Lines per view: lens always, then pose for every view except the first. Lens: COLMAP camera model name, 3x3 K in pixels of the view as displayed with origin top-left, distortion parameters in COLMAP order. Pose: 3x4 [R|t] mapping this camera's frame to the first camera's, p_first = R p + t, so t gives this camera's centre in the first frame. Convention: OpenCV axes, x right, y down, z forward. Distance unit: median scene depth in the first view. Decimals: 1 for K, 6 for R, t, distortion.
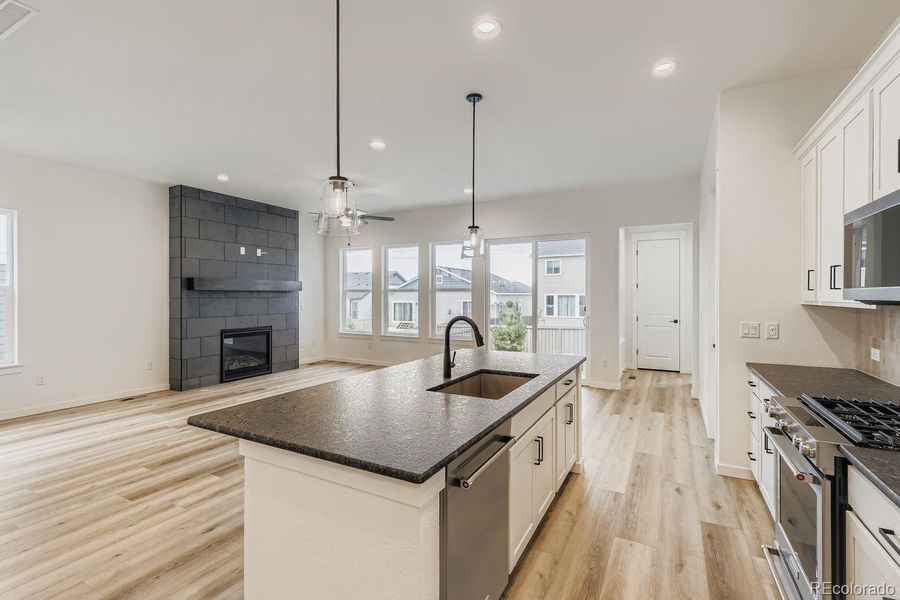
lens RADIAL K [[414.4, 0, 450.8], [0, 414.4, 294.2], [0, 0, 1]] dist [0.002724, 0.000486]
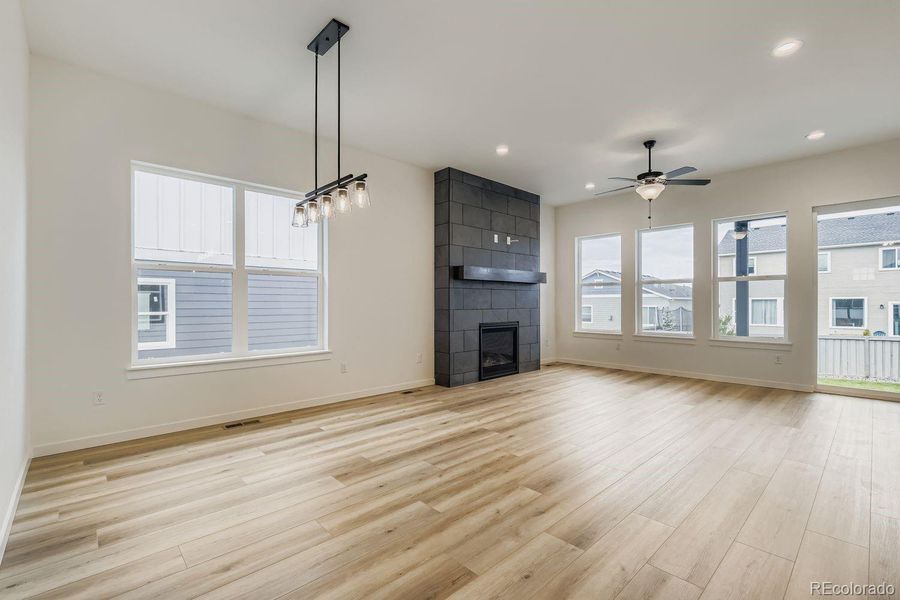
lens RADIAL K [[400.3, 0, 450.0], [0, 400.3, 300.0], [0, 0, 1]] dist [0.000025, 0.000114]
pose [[0.947972, -0.005000, -0.318314, -0.349068], [0.003049, 0.999973, -0.006627, 0.041195], [0.318338, 0.005312, 0.947962, 0.137891]]
